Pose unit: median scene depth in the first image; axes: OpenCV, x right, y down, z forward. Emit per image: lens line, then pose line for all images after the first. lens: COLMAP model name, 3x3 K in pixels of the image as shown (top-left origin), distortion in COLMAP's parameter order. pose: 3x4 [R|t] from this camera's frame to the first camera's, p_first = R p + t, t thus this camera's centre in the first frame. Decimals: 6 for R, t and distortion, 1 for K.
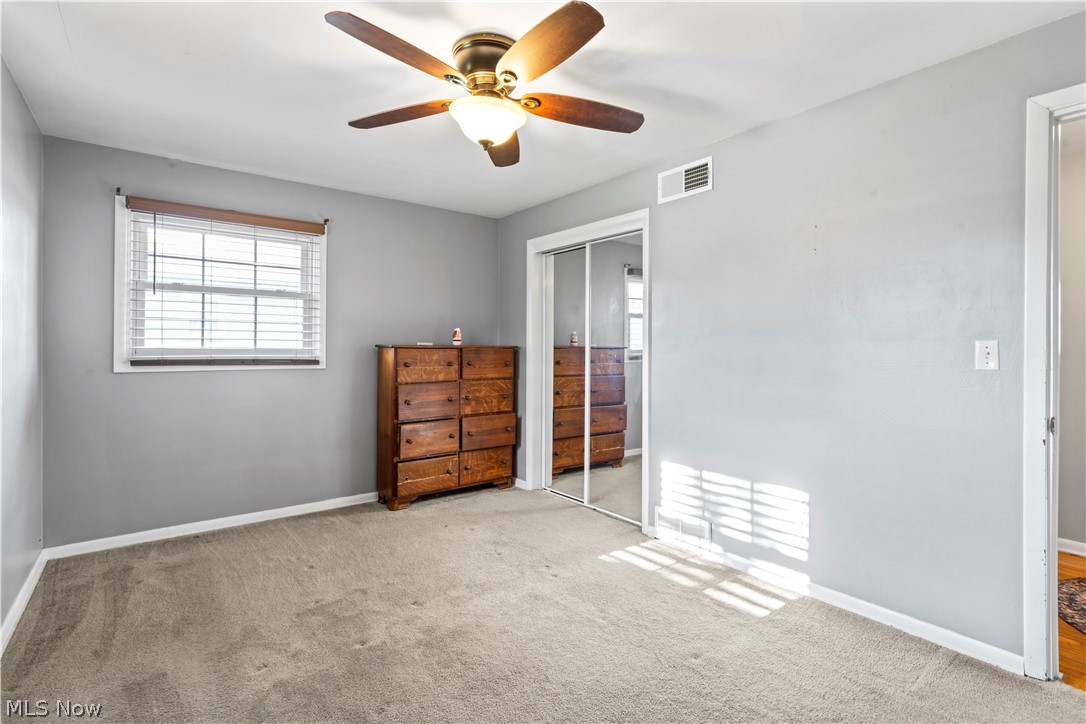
lens RADIAL K [[510.3, 0, 550.3], [0, 510.3, 355.4], [0, 0, 1]] dist [-0.002589, -0.000240]
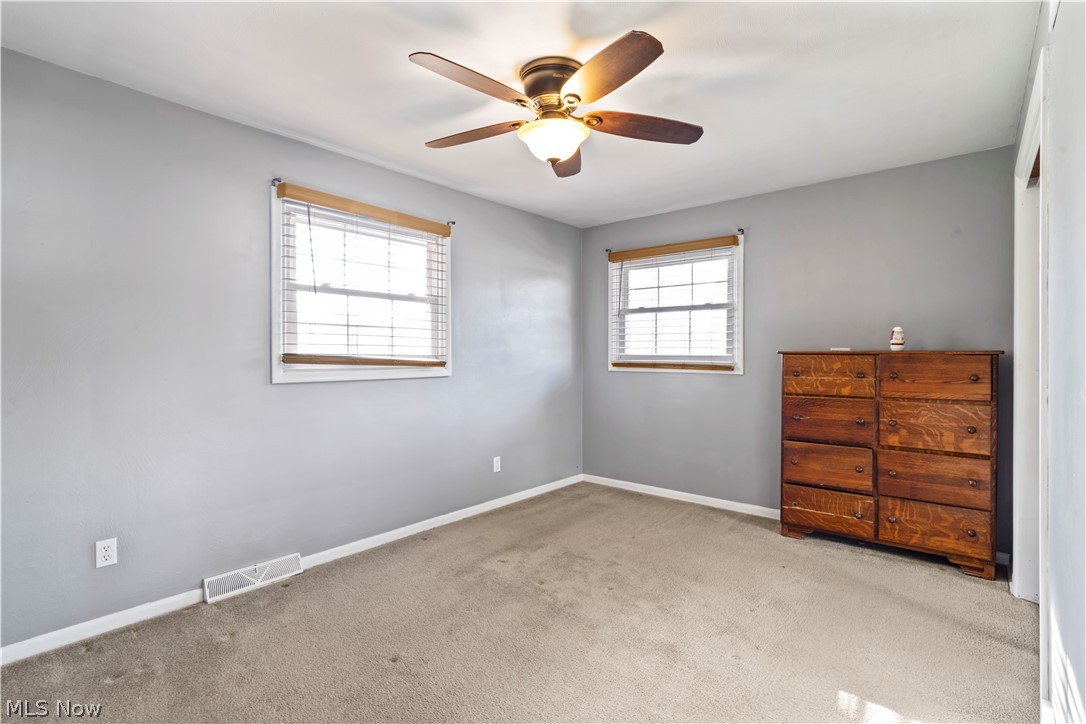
lens RADIAL K [[510.1, 0, 543.0], [0, 510.1, 362.0], [0, 0, 1]] dist [-0.012046, 0.000375]
pose [[0.196856, 0.012359, -0.980354, 0.527904], [-0.013493, 0.999860, 0.009896, -0.004549], [0.980340, 0.011280, 0.196995, 0.442715]]
